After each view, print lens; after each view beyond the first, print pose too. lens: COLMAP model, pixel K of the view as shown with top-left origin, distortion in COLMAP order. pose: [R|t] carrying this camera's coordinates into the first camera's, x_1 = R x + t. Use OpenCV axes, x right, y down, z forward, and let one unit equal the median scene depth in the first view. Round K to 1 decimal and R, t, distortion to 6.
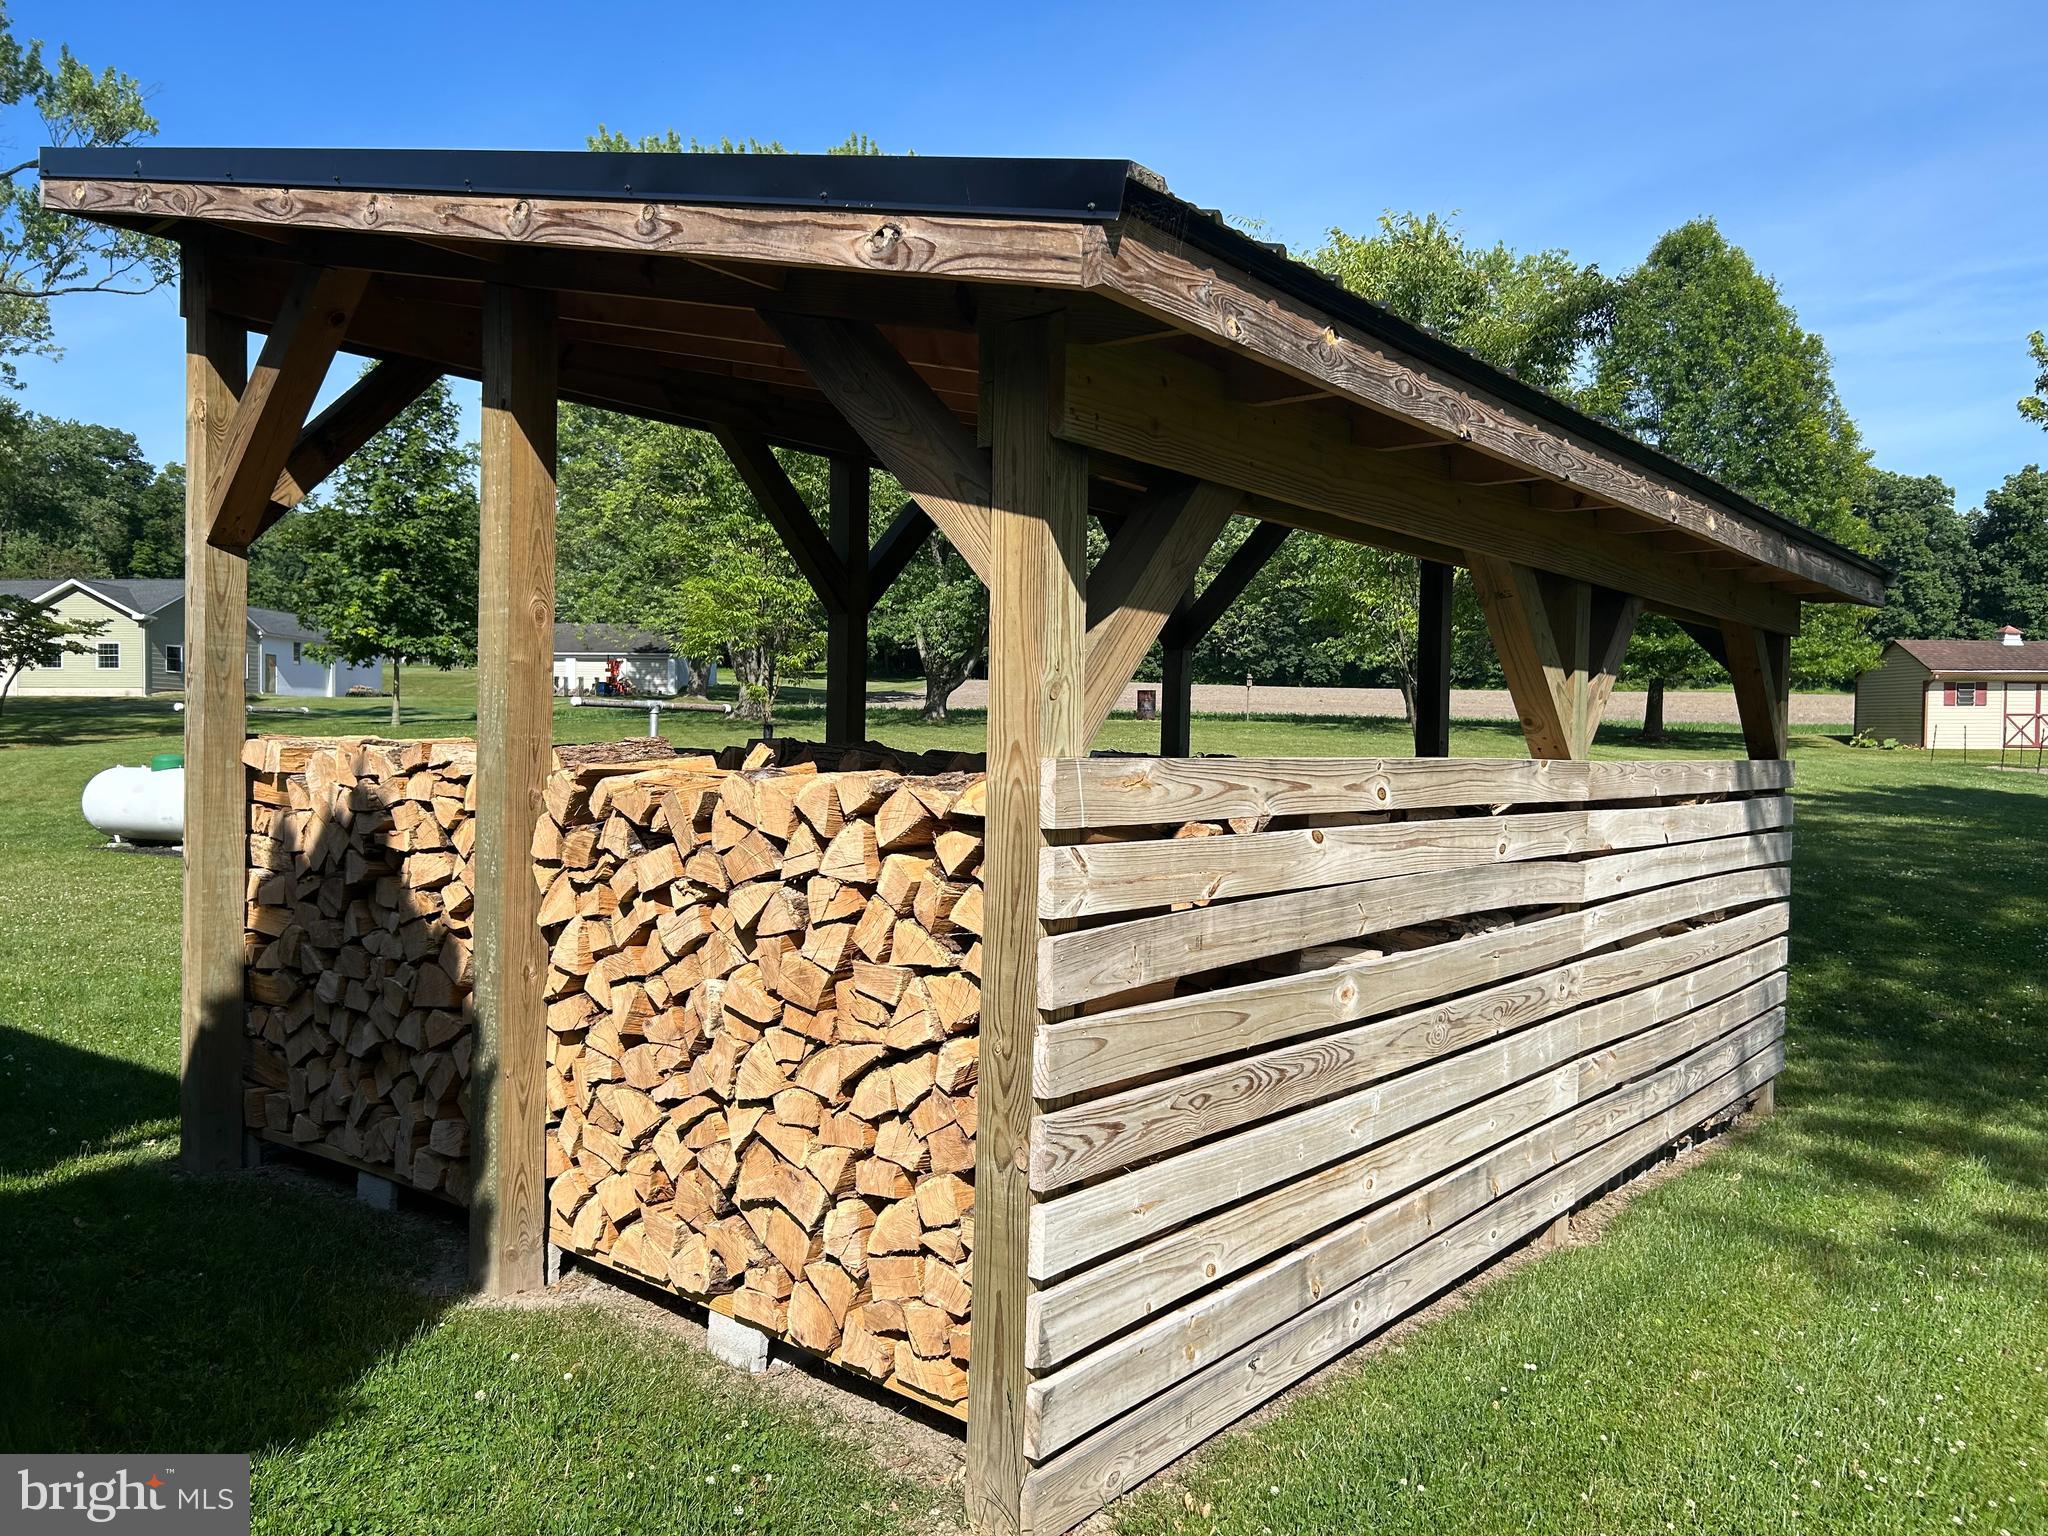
lens RADIAL K [[1533.6, 0, 1041.0], [0, 1533.6, 773.4], [0, 0, 1]] dist [0.041070, -0.052635]
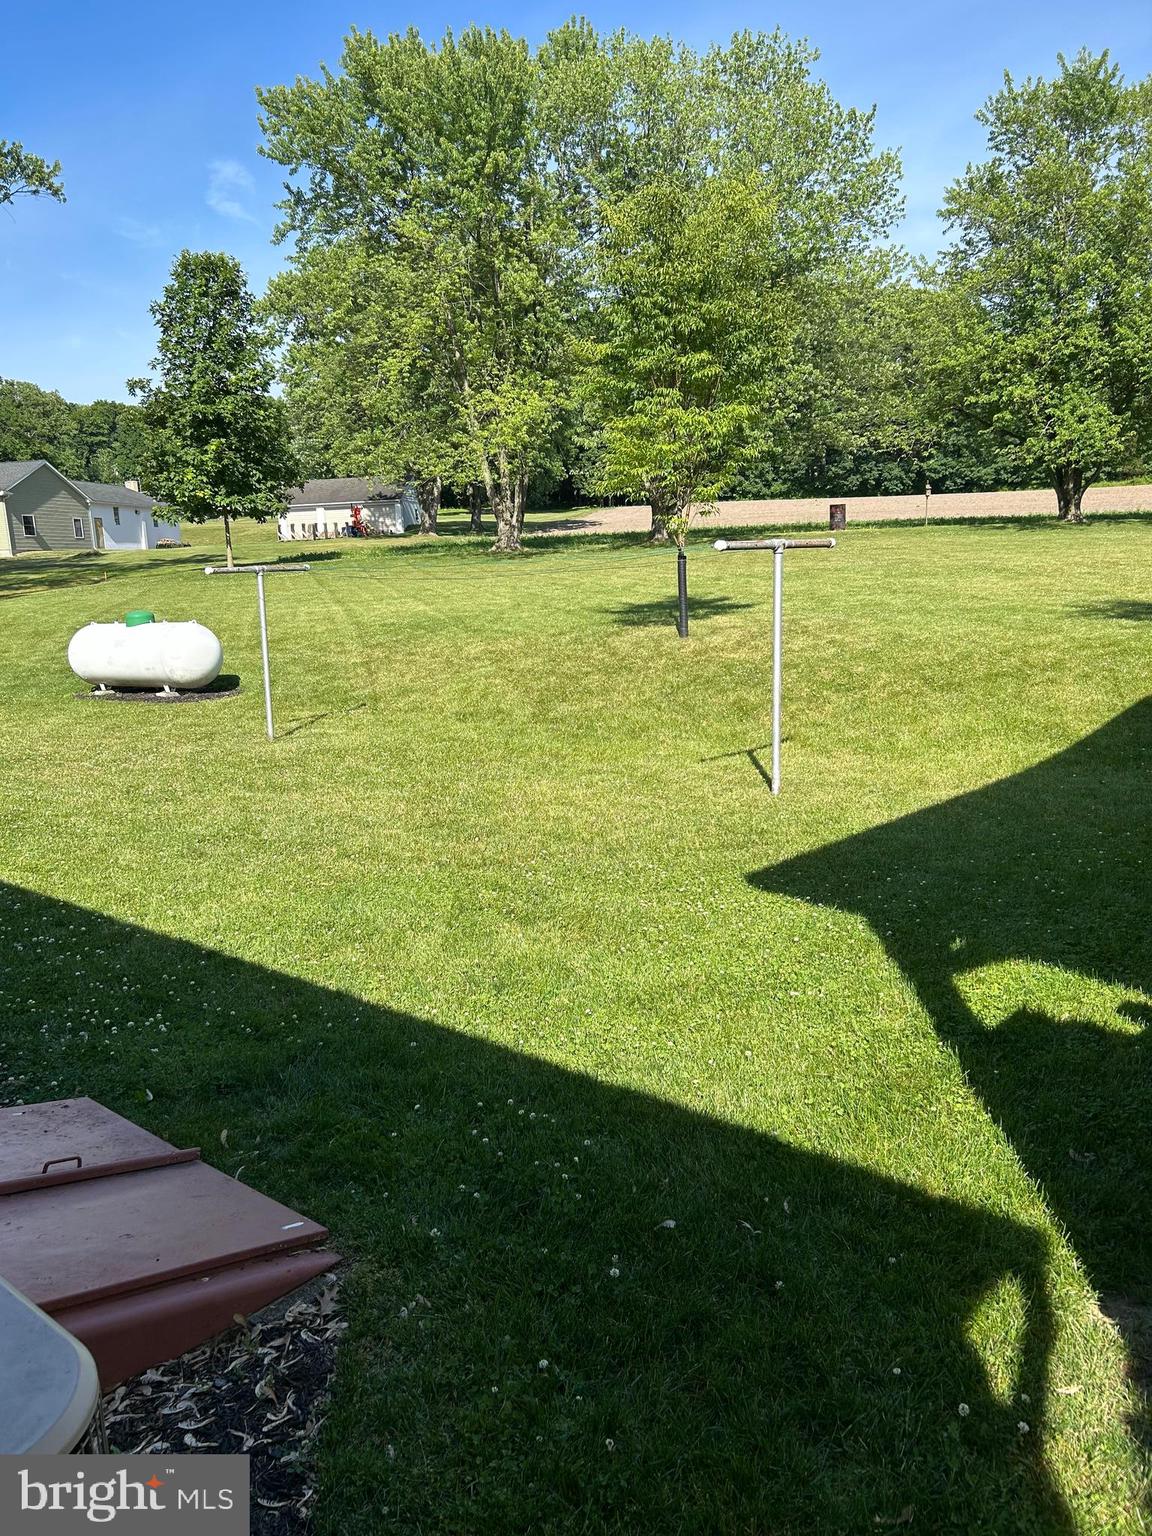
lens RADIAL K [[1150.2, 0, 561.7], [0, 1150.2, 771.9], [0, 0, 1]] dist [0.041070, -0.052635]
pose [[0.996304, -0.042645, -0.074562, -0.088764], [0.054319, 0.985242, 0.162319, -0.007403], [0.066540, -0.165770, 0.983917, 0.076033]]
